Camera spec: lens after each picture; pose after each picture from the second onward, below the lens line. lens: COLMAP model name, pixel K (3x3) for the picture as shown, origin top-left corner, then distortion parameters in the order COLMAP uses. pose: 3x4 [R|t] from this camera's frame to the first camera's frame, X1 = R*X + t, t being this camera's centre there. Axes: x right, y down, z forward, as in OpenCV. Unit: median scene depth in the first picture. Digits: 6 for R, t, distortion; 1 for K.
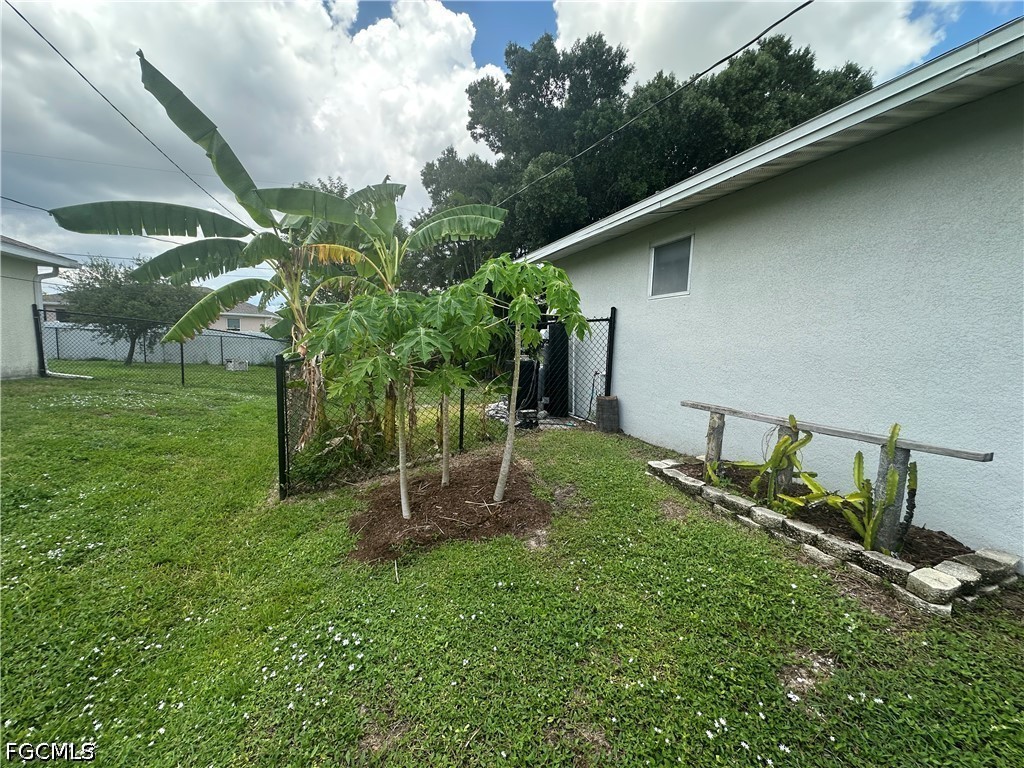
lens RADIAL K [[408.2, 0, 512.0], [0, 408.2, 384.0], [0, 0, 1]] dist [-0.007326, 0.000814]
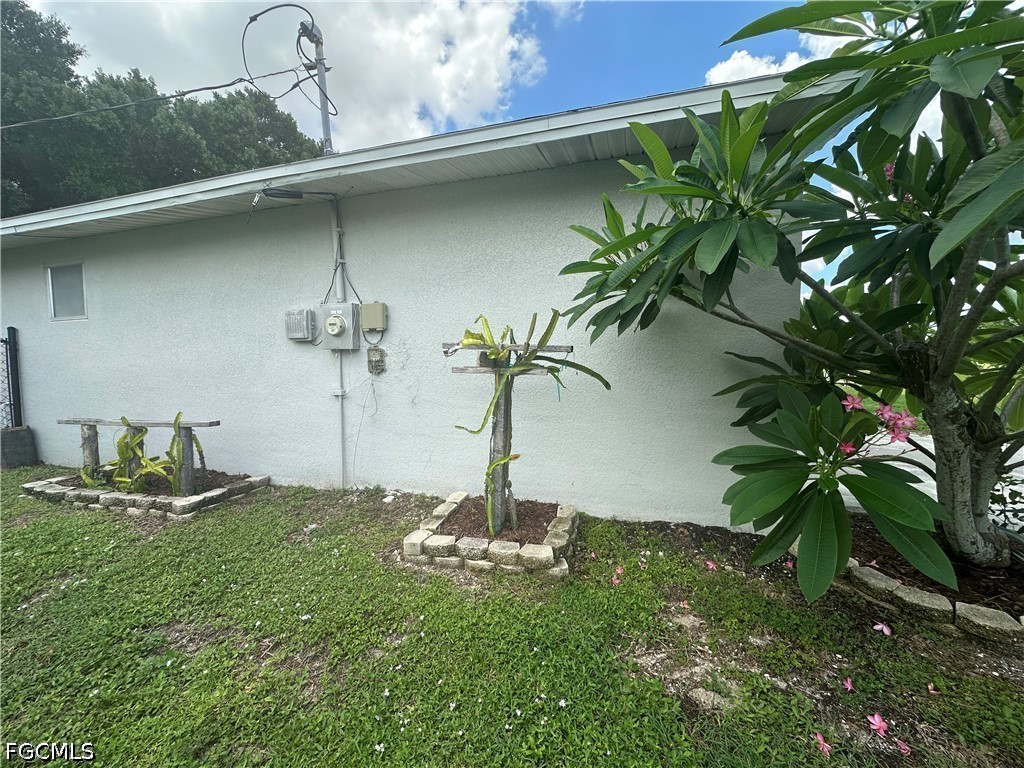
lens RADIAL K [[408.2, 0, 512.0], [0, 408.2, 384.0], [0, 0, 1]] dist [-0.007326, 0.000814]
pose [[0.599838, -0.085548, 0.795535, 0.302662], [0.114910, 0.993171, 0.020157, 0.067065], [-0.791827, 0.079324, 0.605573, -0.613590]]
